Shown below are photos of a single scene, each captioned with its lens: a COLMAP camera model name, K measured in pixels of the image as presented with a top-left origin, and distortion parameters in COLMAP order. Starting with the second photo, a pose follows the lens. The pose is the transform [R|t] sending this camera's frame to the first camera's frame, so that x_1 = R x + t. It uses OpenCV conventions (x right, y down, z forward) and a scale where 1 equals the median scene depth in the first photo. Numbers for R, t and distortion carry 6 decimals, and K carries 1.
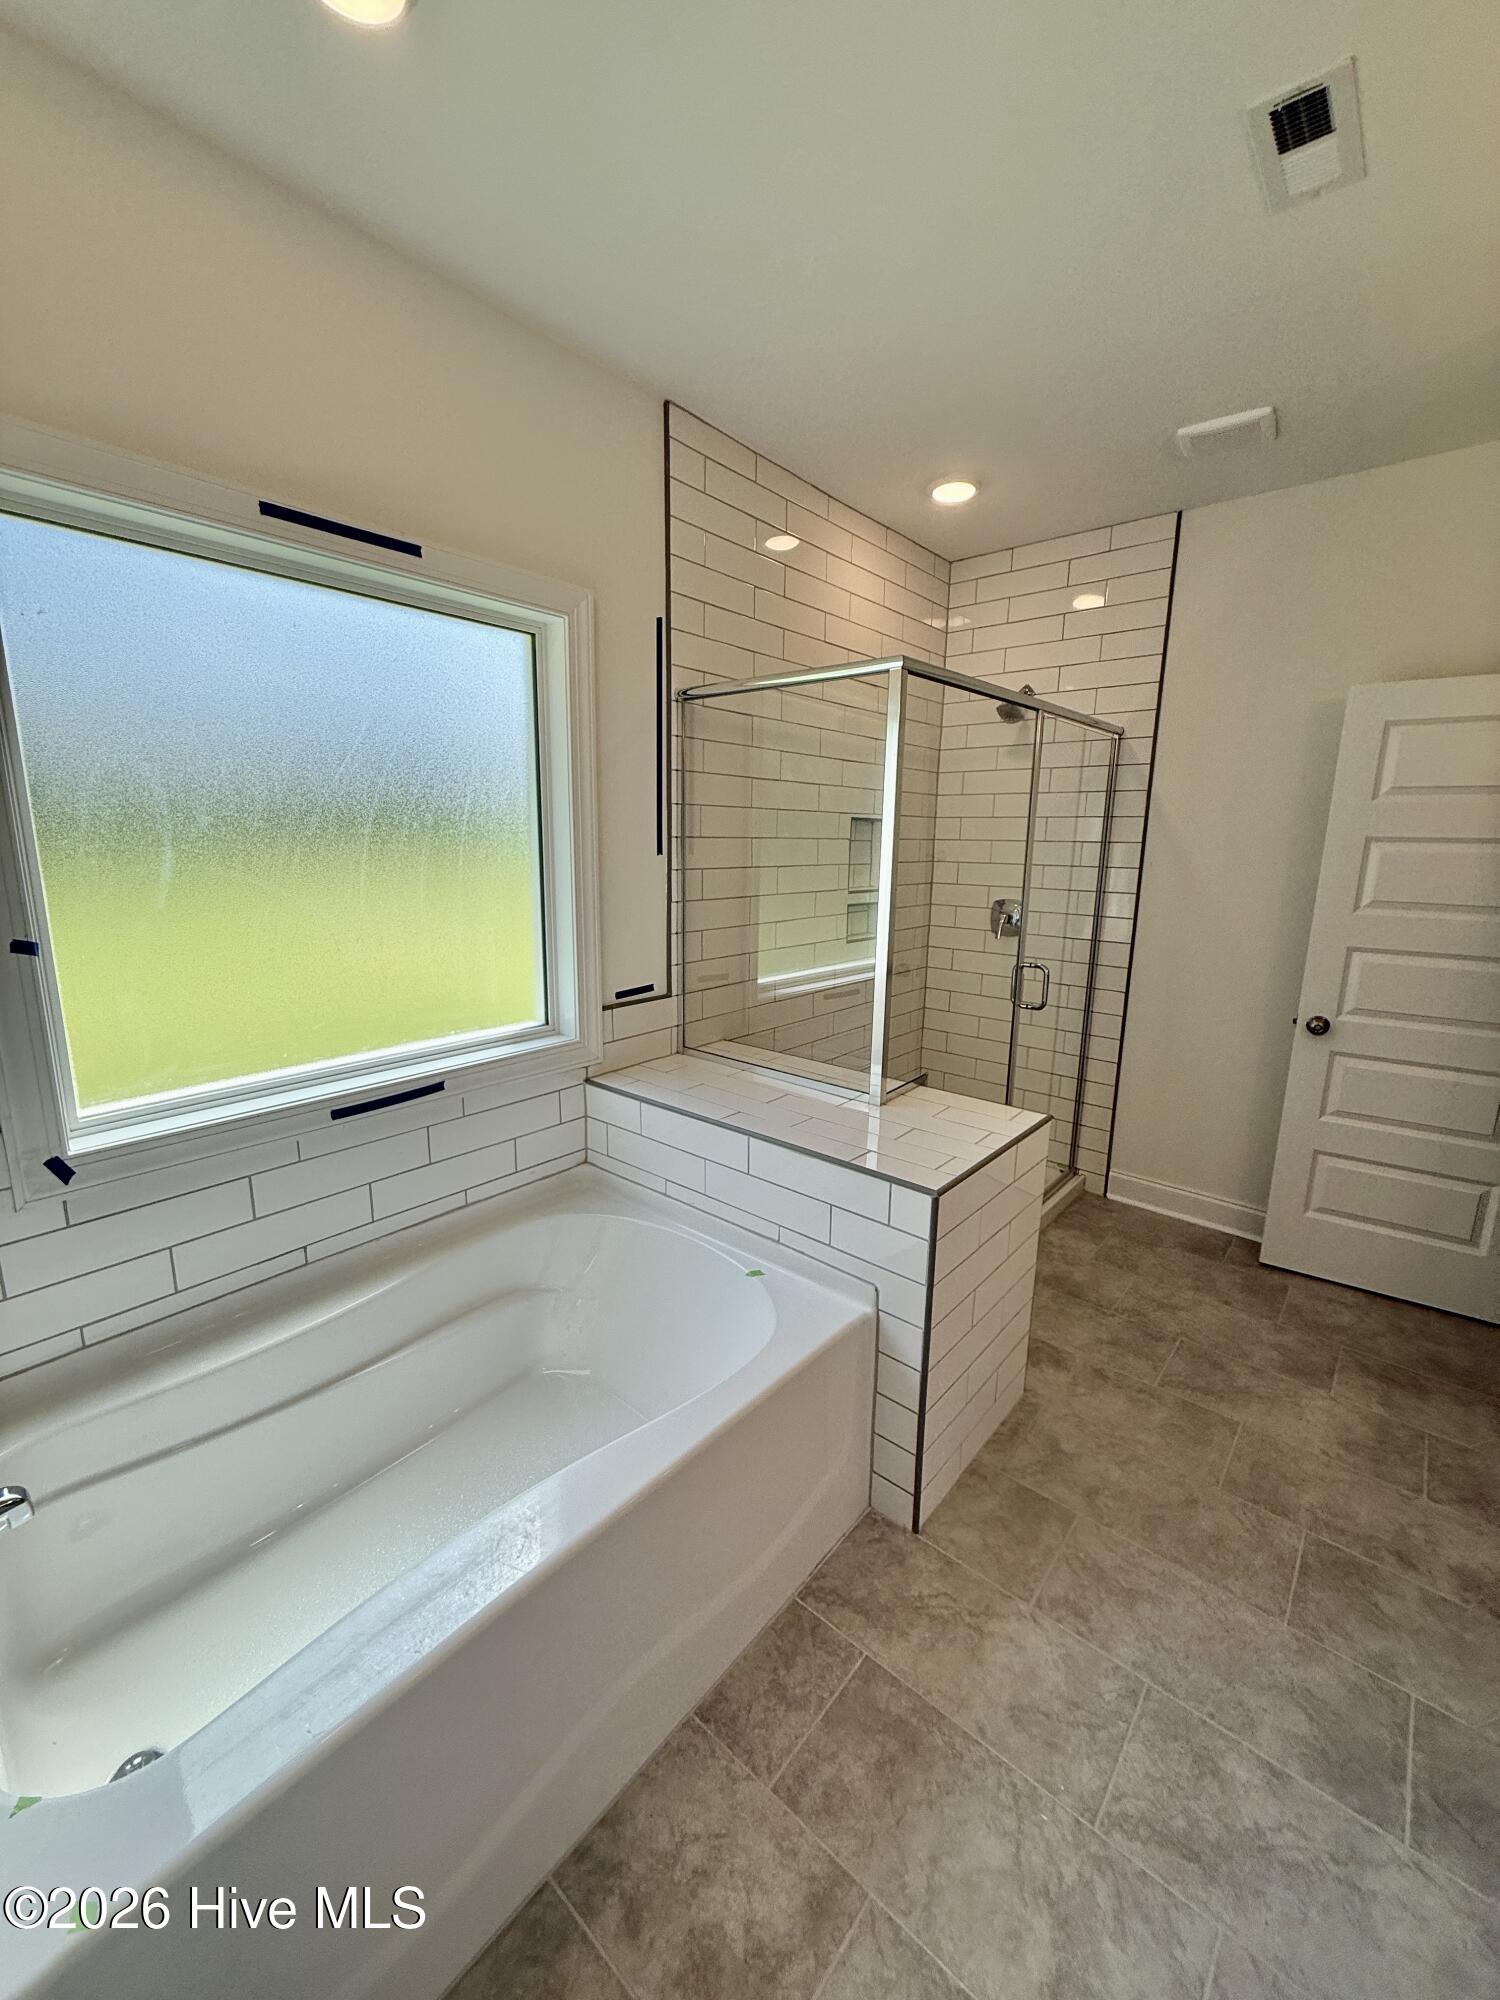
lens RADIAL K [[809.2, 0, 746.0], [0, 809.2, 1004.6], [0, 0, 1]] dist [0.001955, -0.000054]
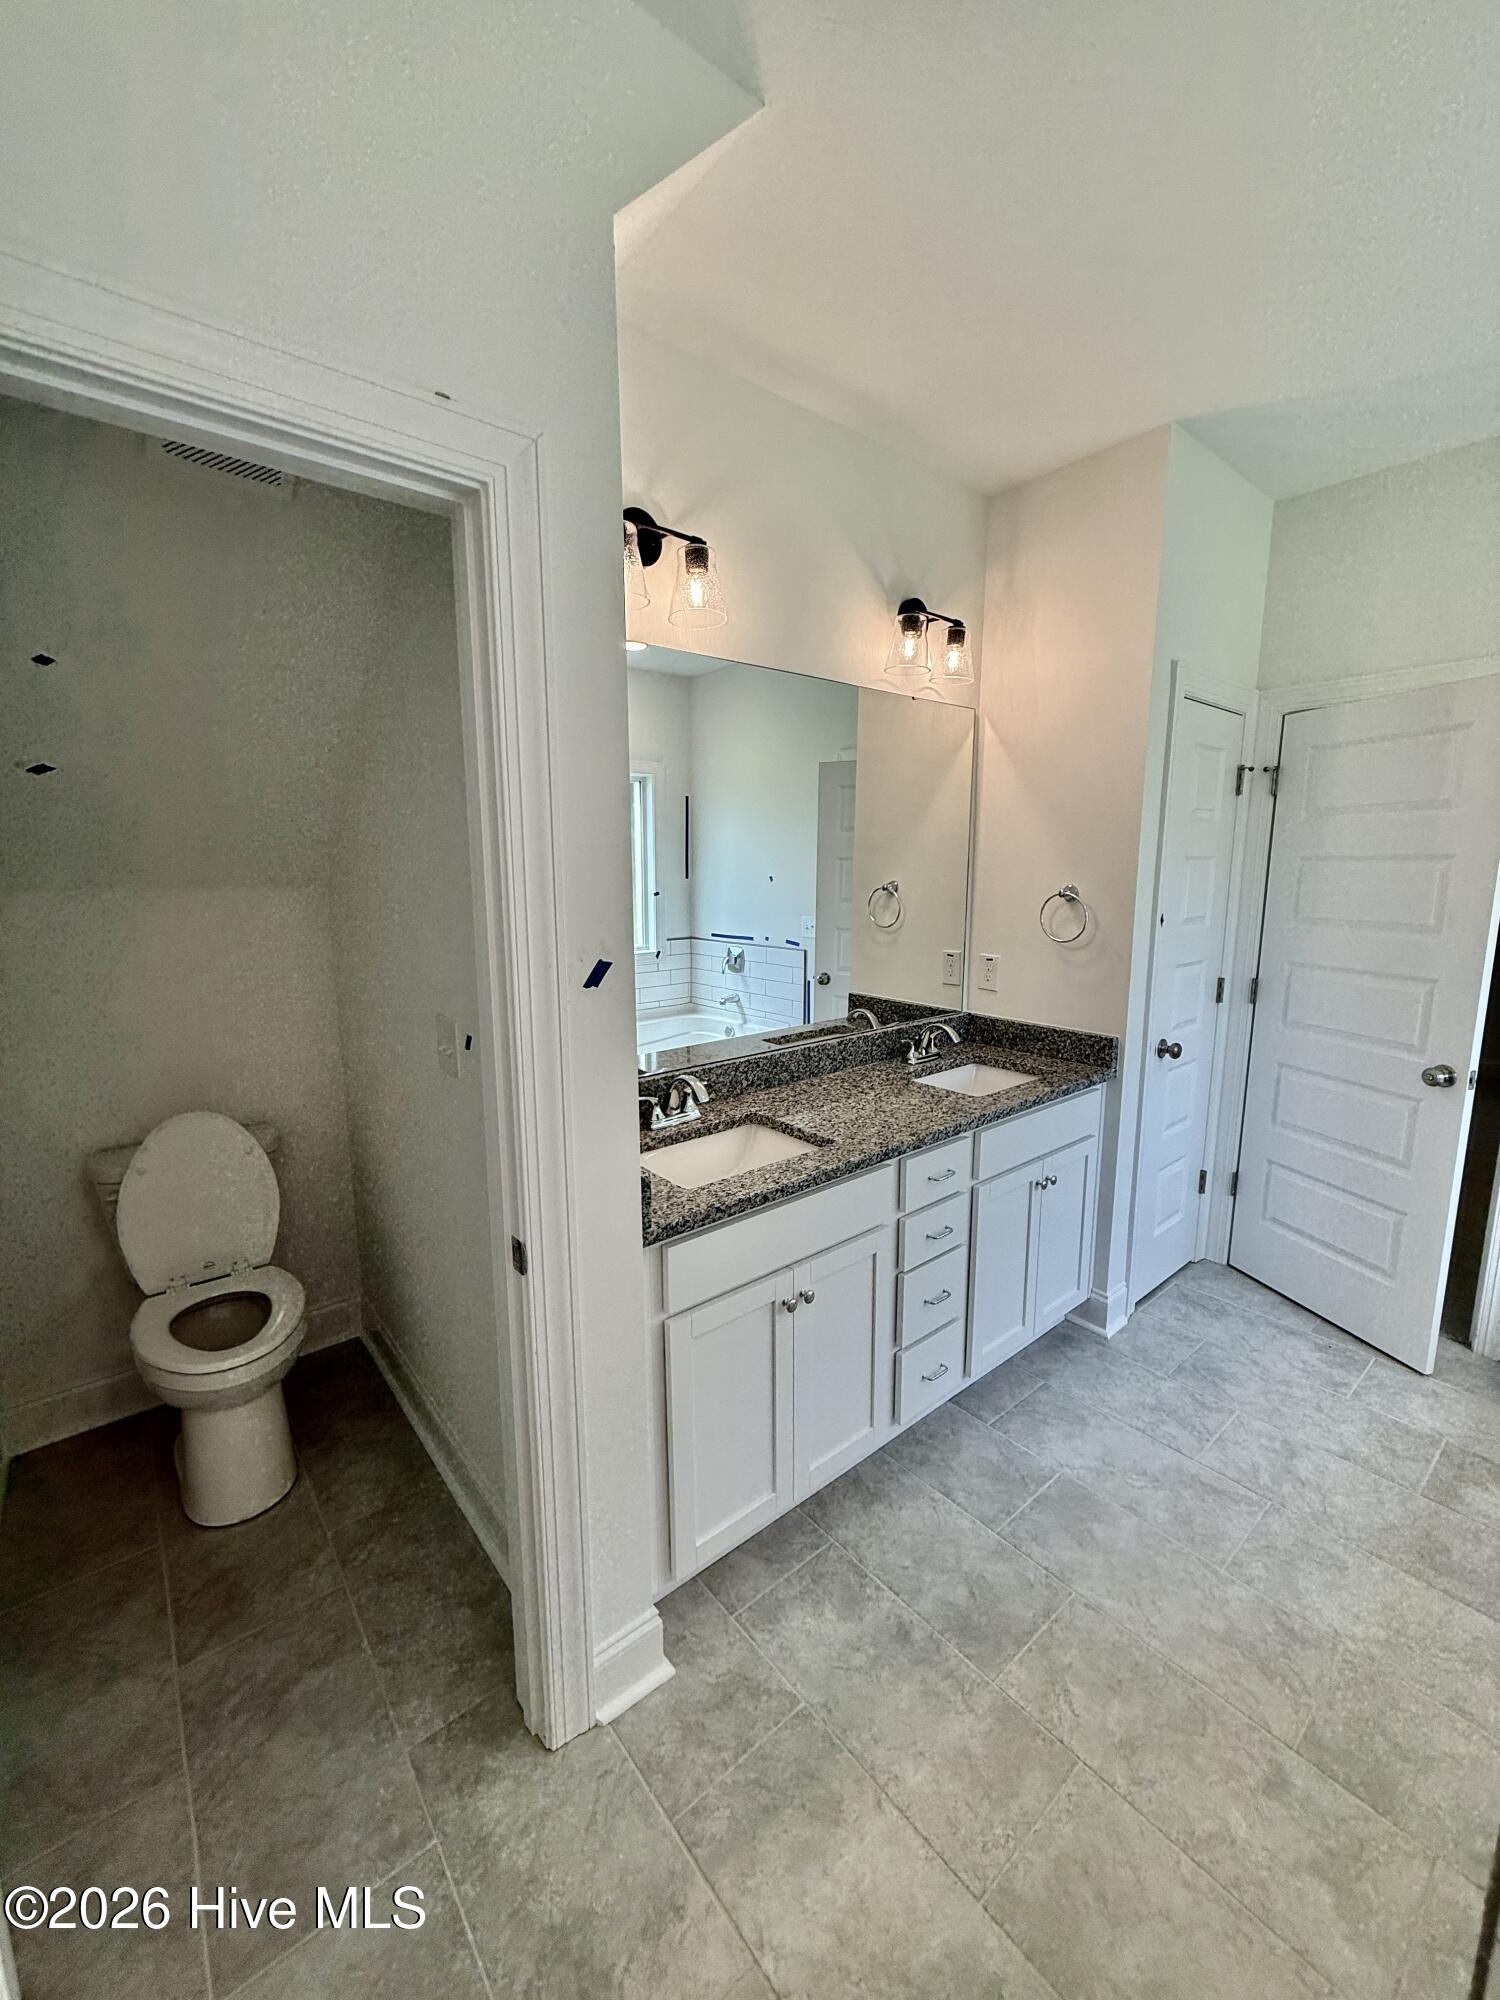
lens RADIAL K [[809.2, 0, 751.4], [0, 809.2, 995.0], [0, 0, 1]] dist [0.001955, -0.000054]
pose [[-0.986584, -0.040145, 0.158244, 0.872664], [0.018512, 0.935534, 0.352751, -0.321053], [-0.162204, 0.350948, -0.922239, 1.634654]]
